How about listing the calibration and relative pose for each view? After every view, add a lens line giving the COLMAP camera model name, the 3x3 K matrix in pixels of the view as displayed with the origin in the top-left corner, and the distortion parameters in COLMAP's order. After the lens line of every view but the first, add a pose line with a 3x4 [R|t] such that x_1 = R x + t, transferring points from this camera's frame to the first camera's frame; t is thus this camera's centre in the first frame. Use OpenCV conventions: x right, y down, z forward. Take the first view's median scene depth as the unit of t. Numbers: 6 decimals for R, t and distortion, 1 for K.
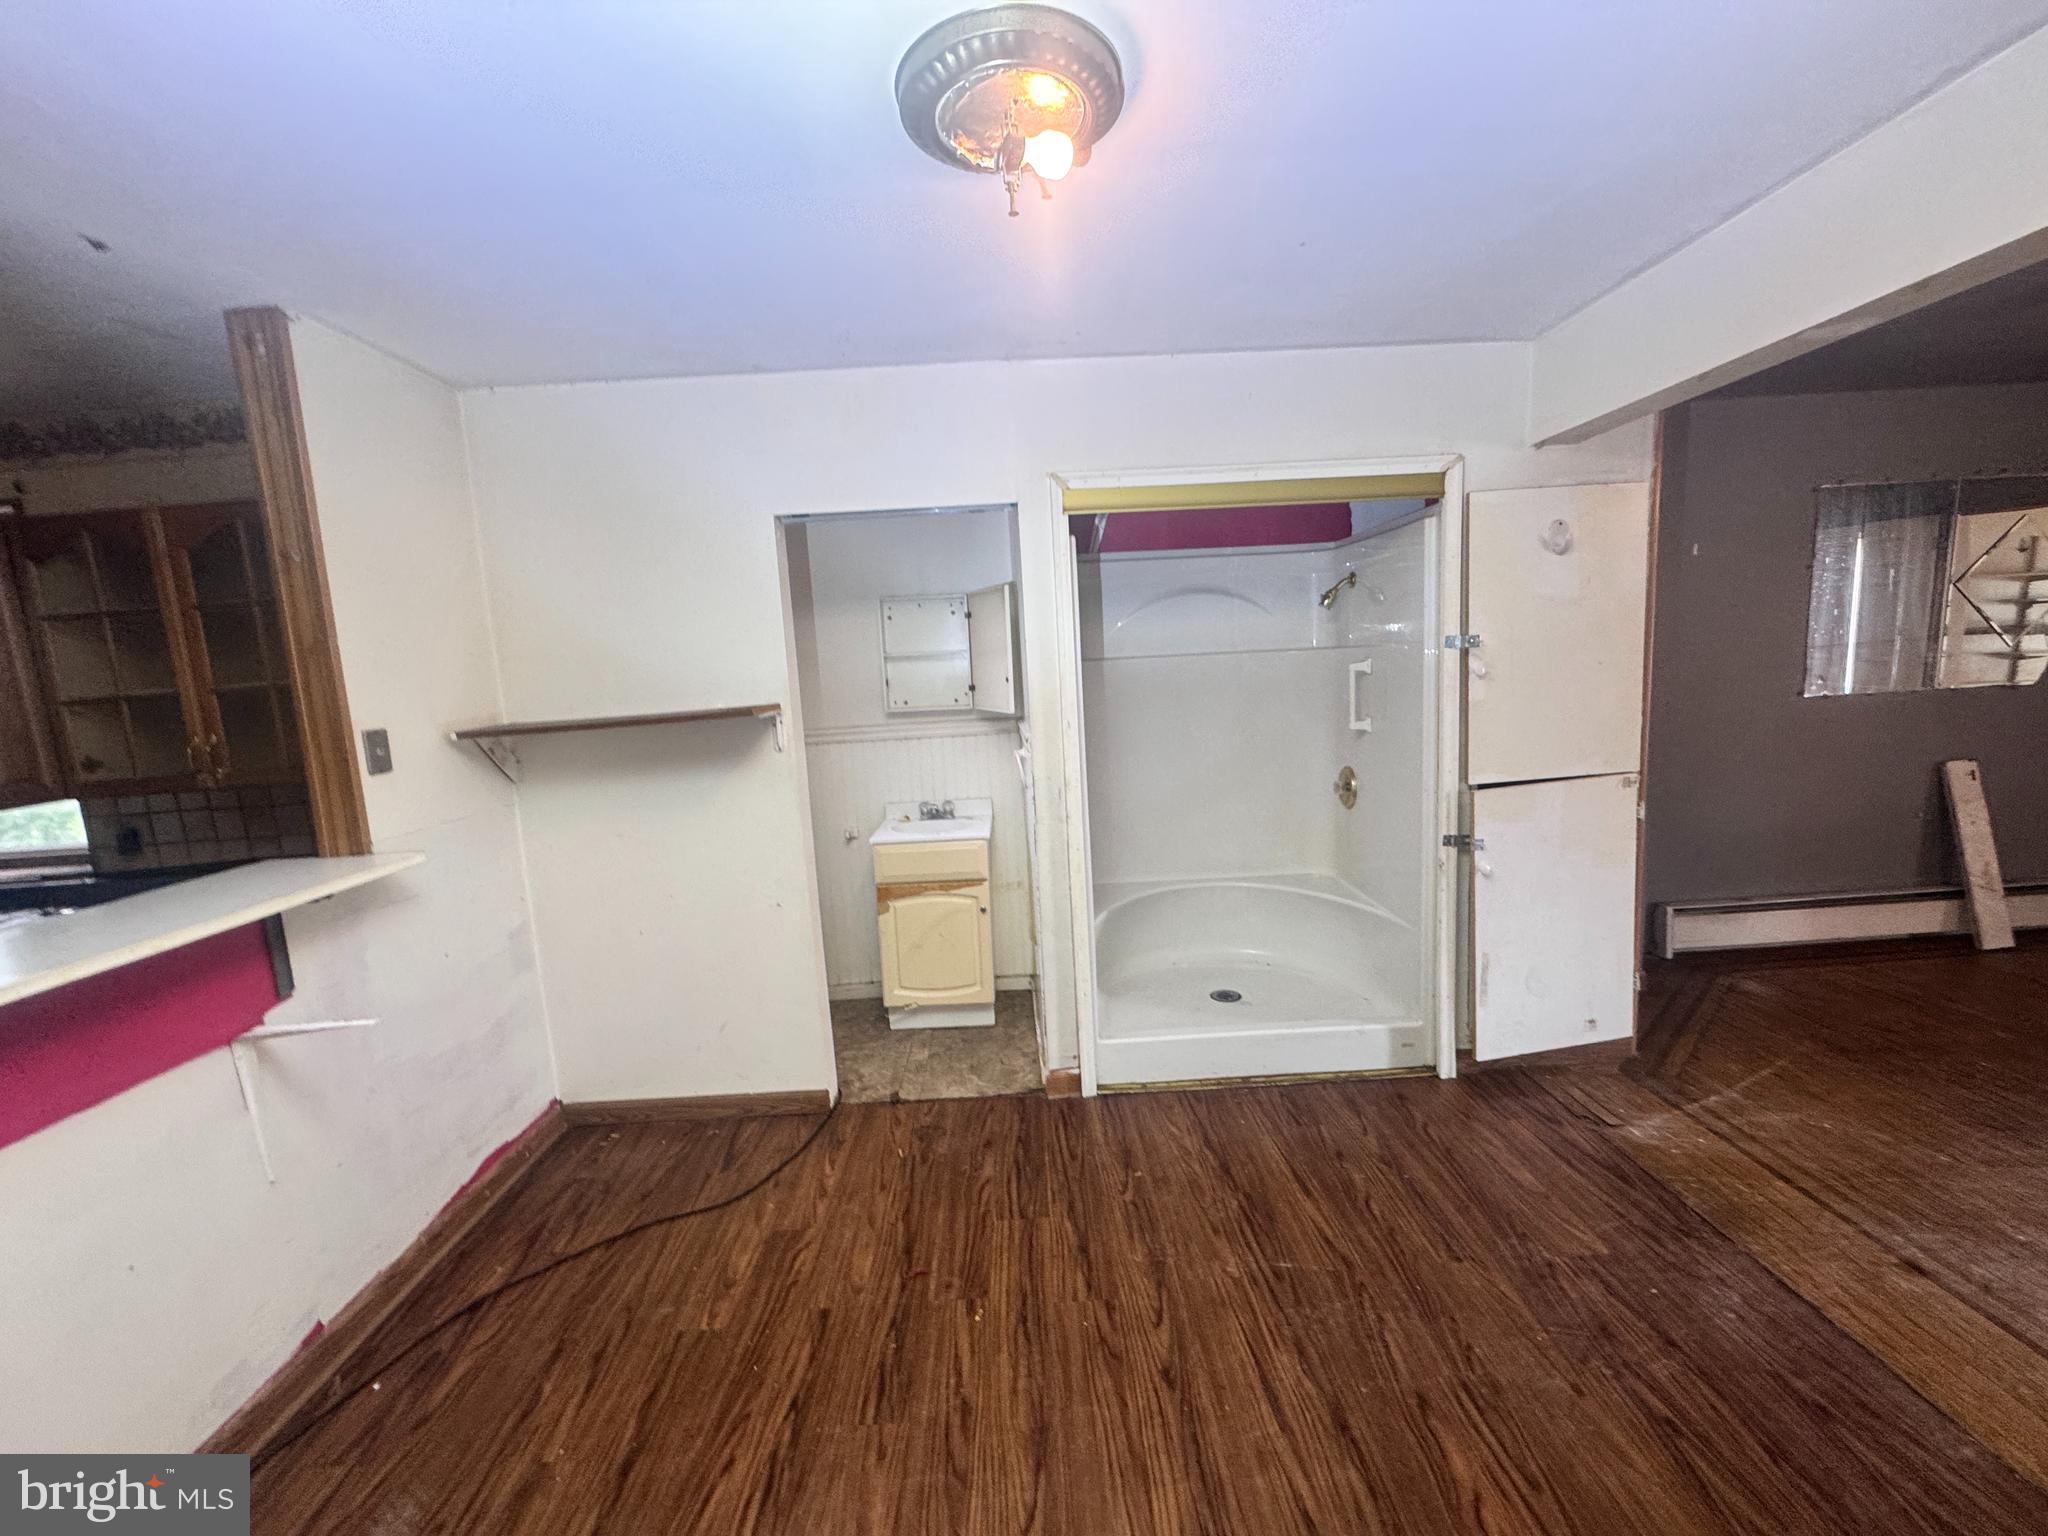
lens RADIAL K [[813.2, 0, 1021.9], [0, 813.2, 769.1], [0, 0, 1]] dist [-0.003760, -0.000120]
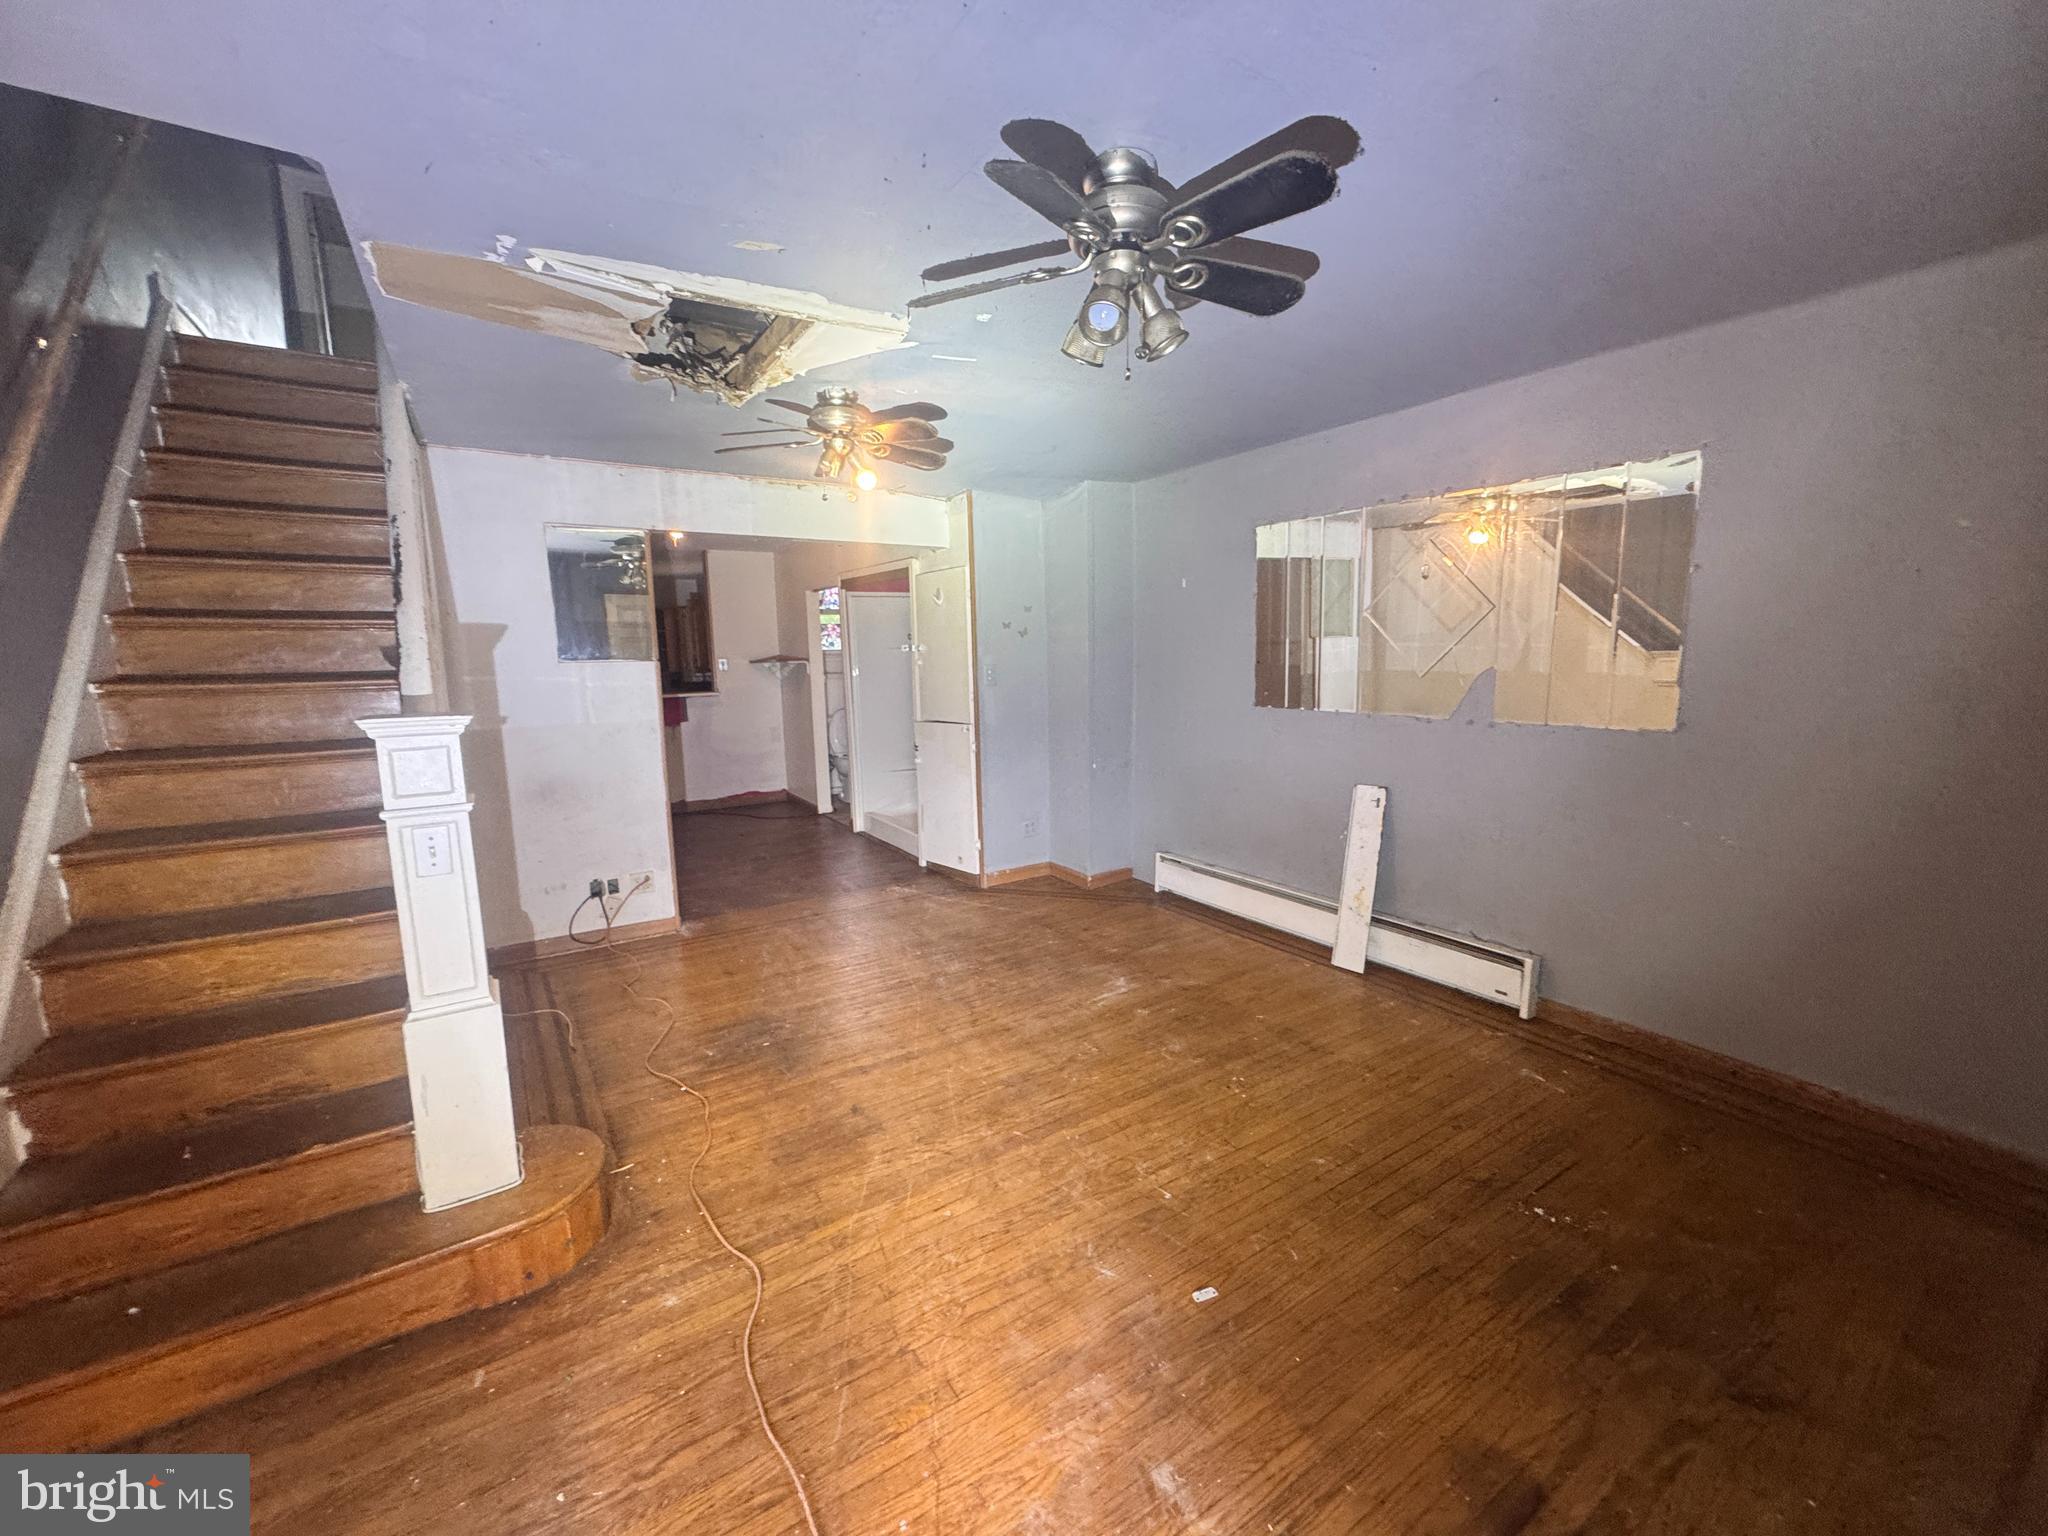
lens RADIAL K [[813.2, 0, 1020.3], [0, 813.2, 766.5], [0, 0, 1]] dist [-0.003760, -0.000120]
pose [[0.543728, 0.171614, -0.821528, 2.393916], [-0.136399, 0.983926, 0.115262, -0.126334], [0.828103, 0.049385, 0.558396, 0.089575]]
